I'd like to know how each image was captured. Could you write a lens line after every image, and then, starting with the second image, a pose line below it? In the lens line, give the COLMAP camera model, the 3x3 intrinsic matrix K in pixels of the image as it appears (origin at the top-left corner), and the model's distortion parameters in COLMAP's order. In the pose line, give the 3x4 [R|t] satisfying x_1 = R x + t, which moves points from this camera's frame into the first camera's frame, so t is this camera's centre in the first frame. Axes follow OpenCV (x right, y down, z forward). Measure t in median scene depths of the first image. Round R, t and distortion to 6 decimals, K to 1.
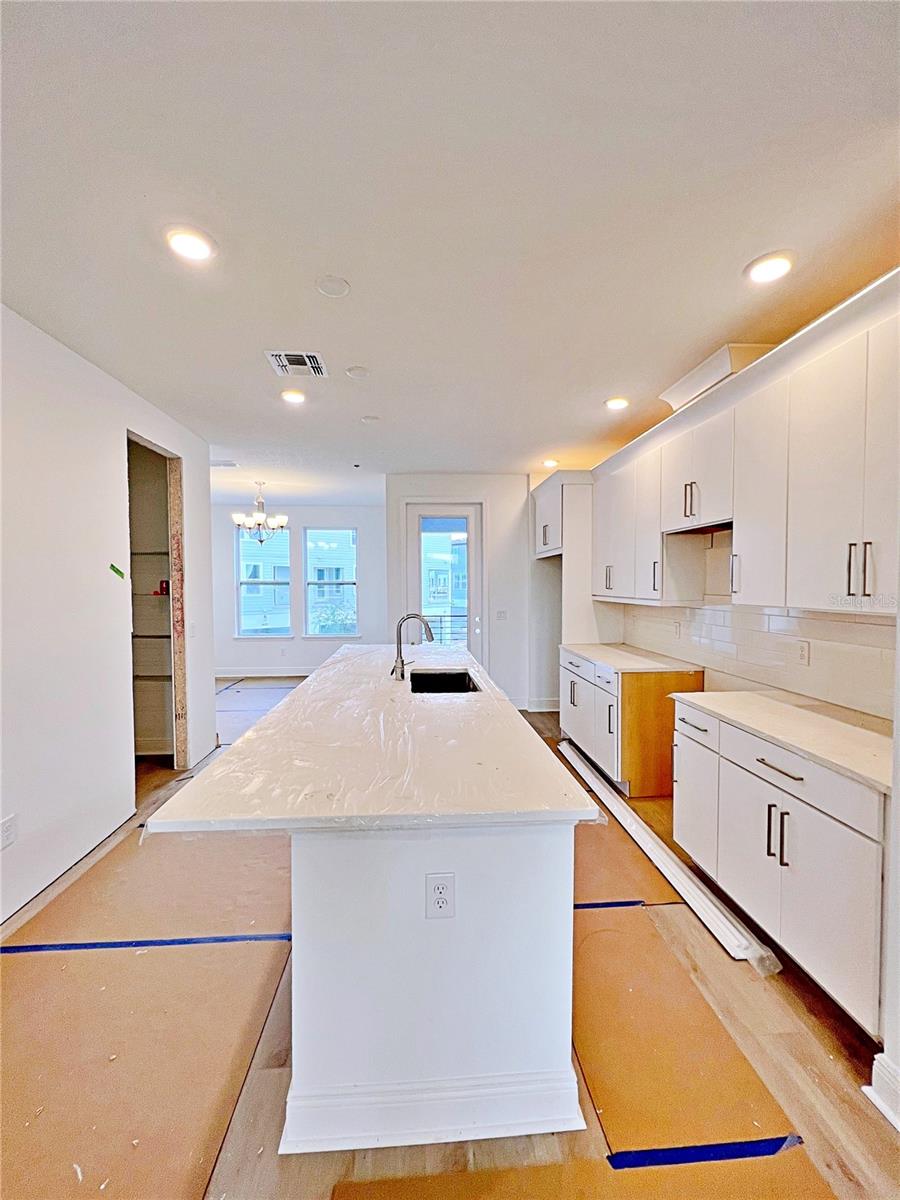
lens RADIAL K [[481.1, 0, 450.0], [0, 481.1, 600.0], [0, 0, 1]] dist [-0.000106, 0.000019]
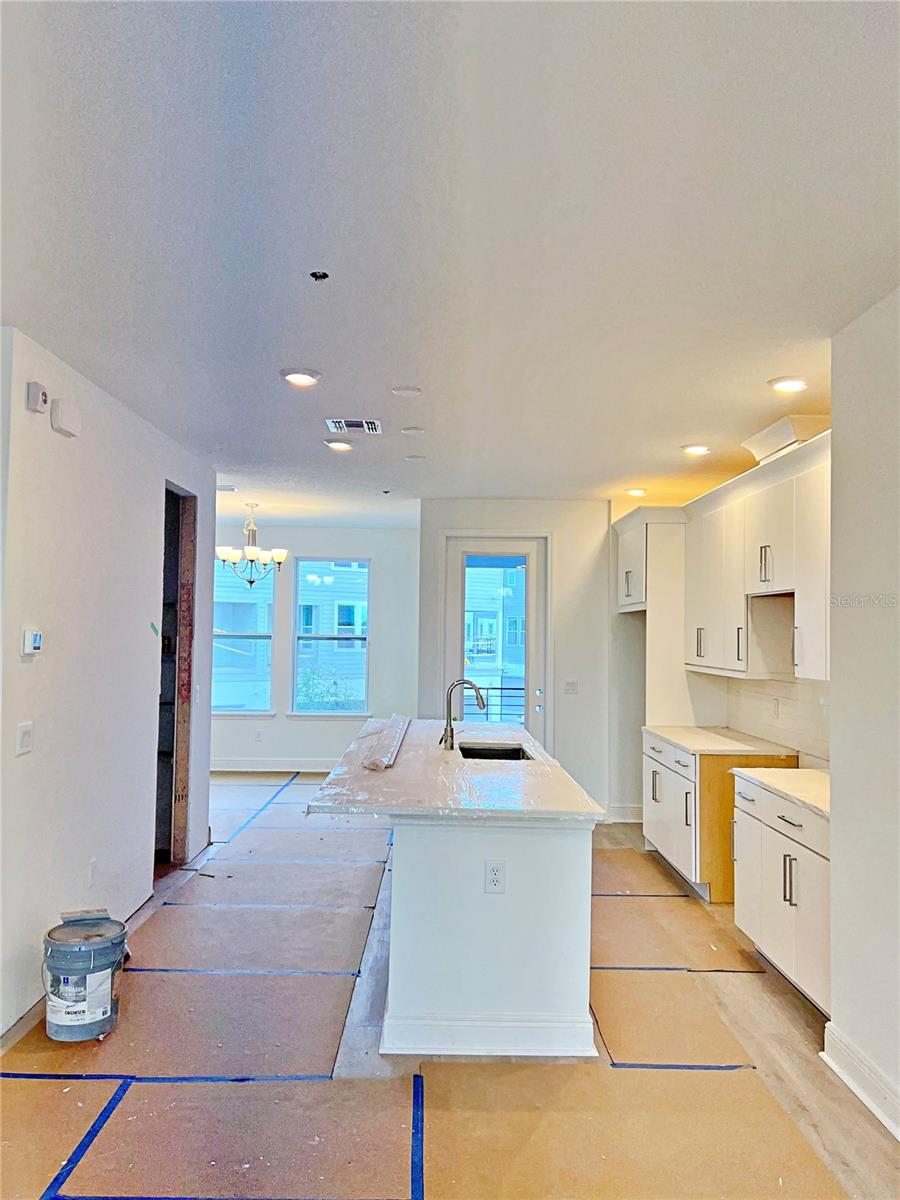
lens RADIAL K [[903.2, 0, 452.4], [0, 903.2, 615.7], [0, 0, 1]] dist [0.079211, -0.000760]
pose [[0.998430, 0.017966, -0.053047, -0.006283], [-0.020769, 0.998390, -0.052777, -0.003073], [0.052013, 0.053796, 0.997196, -0.651955]]
